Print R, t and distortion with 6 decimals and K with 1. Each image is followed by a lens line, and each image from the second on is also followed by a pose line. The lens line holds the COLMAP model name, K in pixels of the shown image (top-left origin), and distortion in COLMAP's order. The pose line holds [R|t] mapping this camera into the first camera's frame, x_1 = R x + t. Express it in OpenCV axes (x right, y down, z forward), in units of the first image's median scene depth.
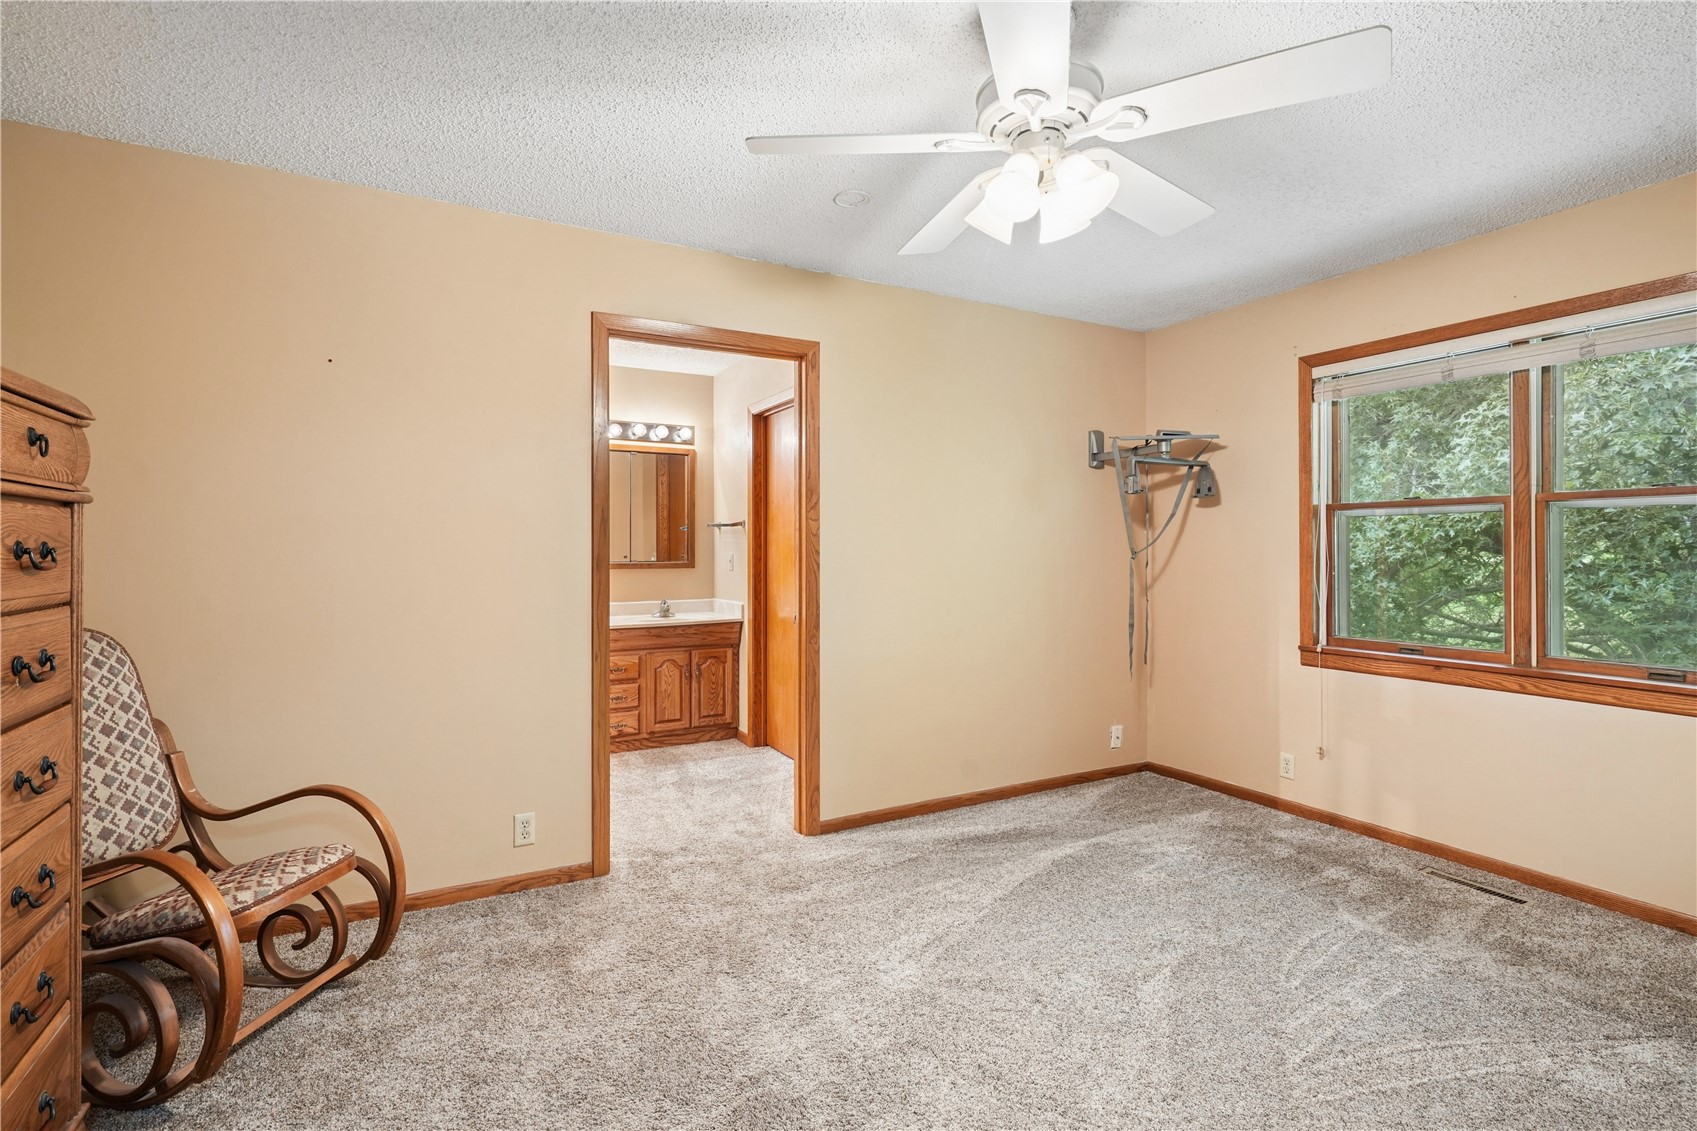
lens RADIAL K [[782.0, 0, 845.7], [0, 782.0, 553.6], [0, 0, 1]] dist [-0.002998, 0.001355]
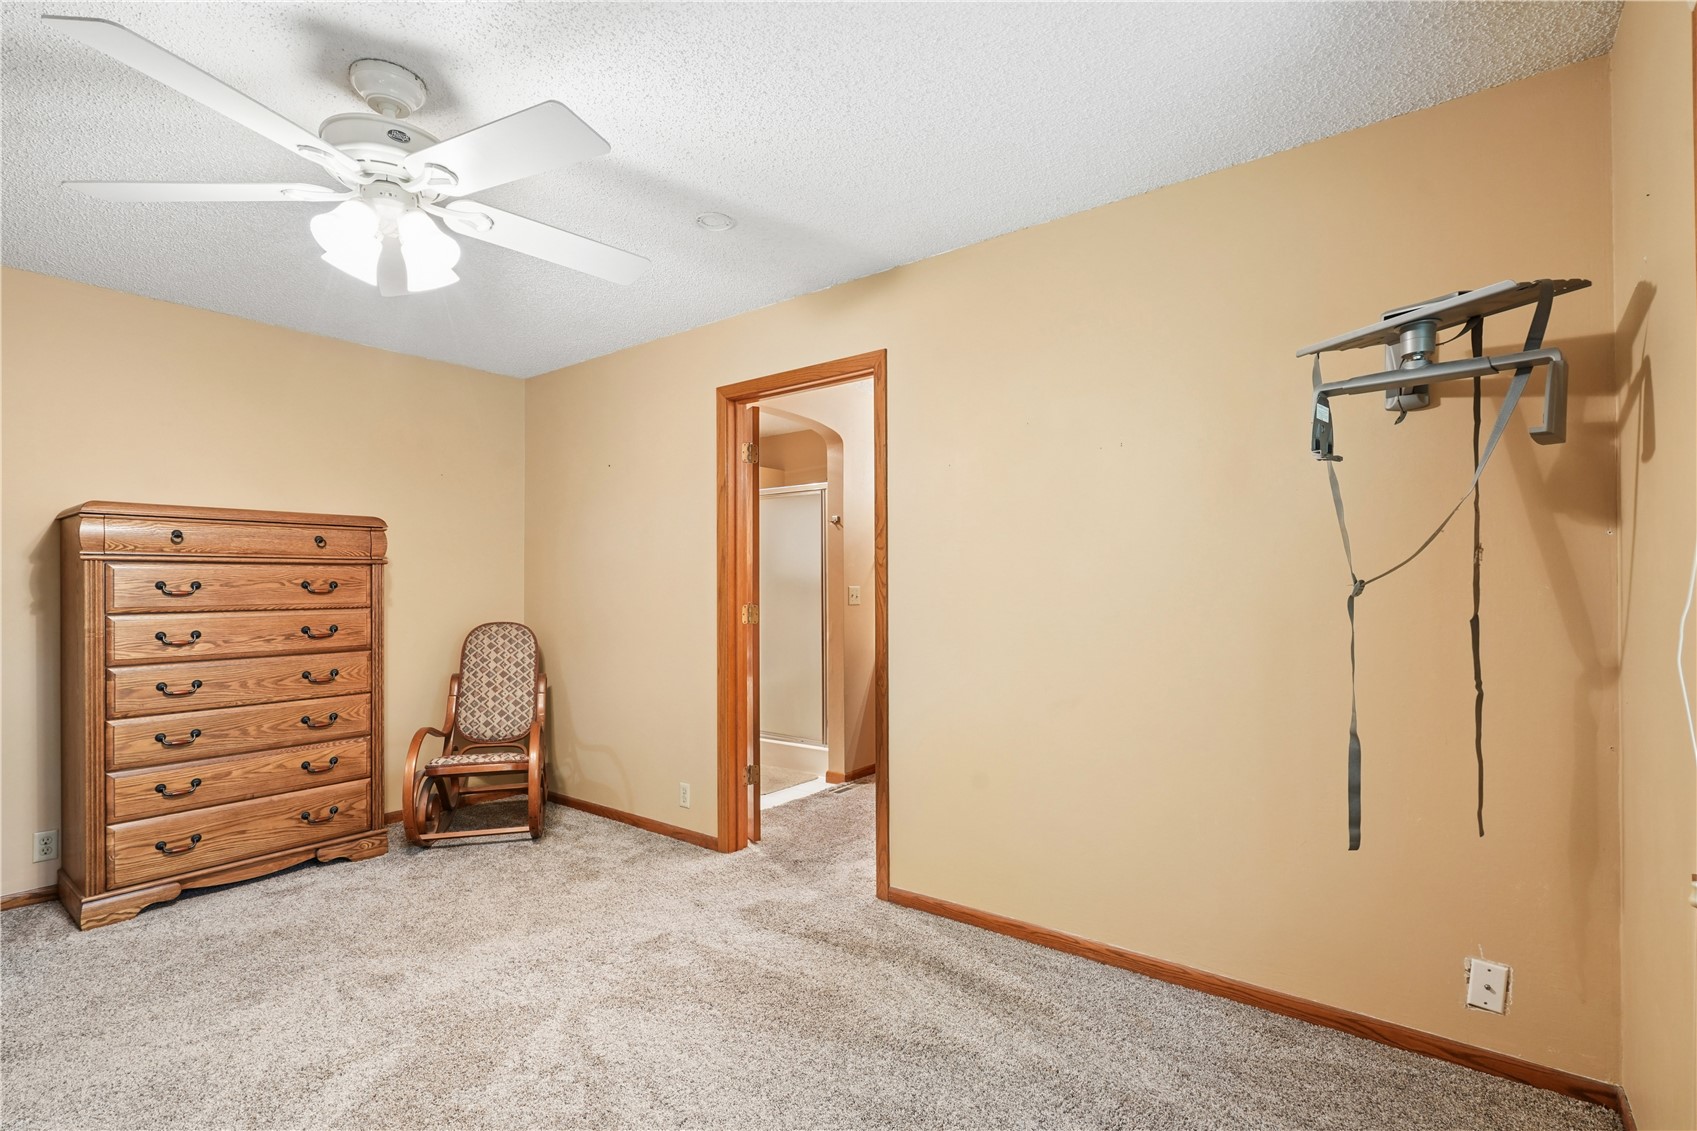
lens RADIAL K [[782.0, 0, 849.6], [0, 782.0, 581.8], [0, 0, 1]] dist [-0.002998, 0.001355]
pose [[0.409646, -0.010307, -0.912186, 0.907558], [0.001397, 0.999942, -0.010671, 0.007331], [0.912243, 0.003097, 0.409637, 0.709804]]
